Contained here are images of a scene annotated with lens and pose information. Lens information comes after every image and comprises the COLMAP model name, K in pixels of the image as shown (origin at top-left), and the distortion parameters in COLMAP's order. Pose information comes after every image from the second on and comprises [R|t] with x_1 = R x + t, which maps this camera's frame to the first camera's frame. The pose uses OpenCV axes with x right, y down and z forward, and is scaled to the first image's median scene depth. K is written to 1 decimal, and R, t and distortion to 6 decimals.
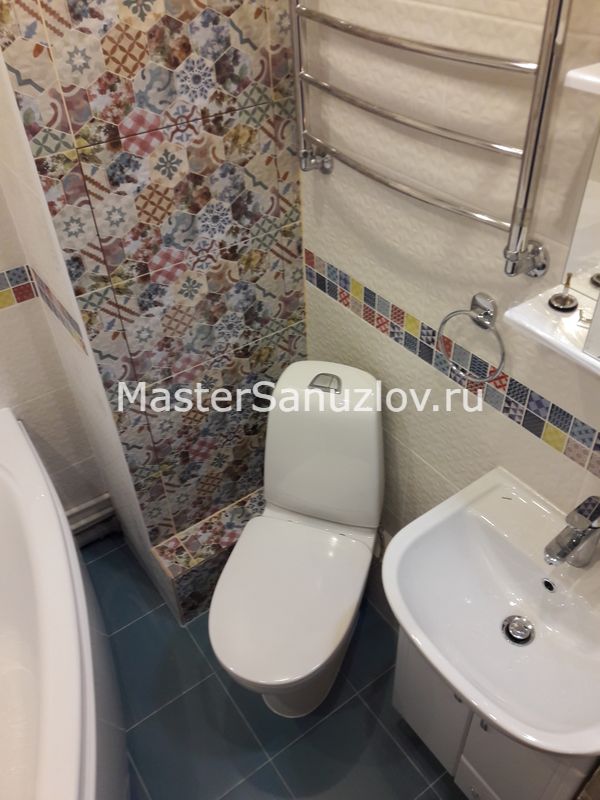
lens RADIAL K [[656.4, 0, 311.0], [0, 656.4, 391.7], [0, 0, 1]] dist [0.060649, -0.101778]
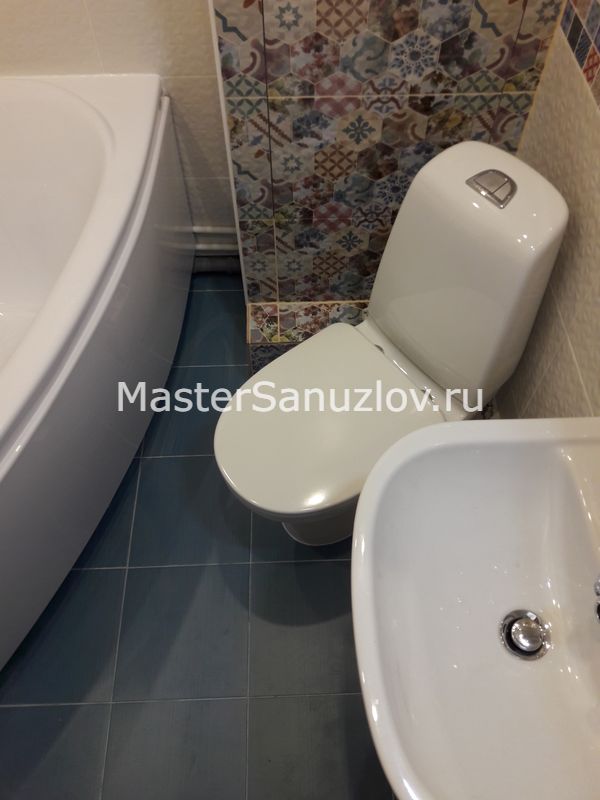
lens RADIAL K [[656.4, 0, 299.6], [0, 656.4, 395.4], [0, 0, 1]] dist [0.060649, -0.101778]
pose [[0.817383, 0.490554, -0.302062, 0.184125], [-0.378685, 0.852647, 0.359987, 0.000561], [0.434145, -0.179861, 0.882705, 0.309174]]
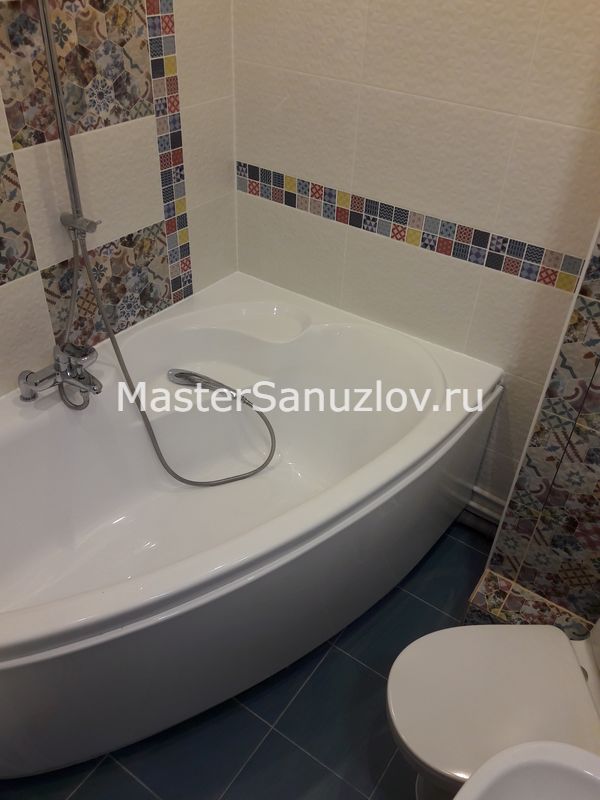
lens RADIAL K [[656.4, 0, 303.6], [0, 656.4, 393.3], [0, 0, 1]] dist [0.060649, -0.101778]
pose [[0.320392, 0.597409, -0.735154, 0.293111], [-0.650782, 0.702747, 0.287454, -0.055107], [0.688355, 0.386327, 0.613937, 0.178838]]
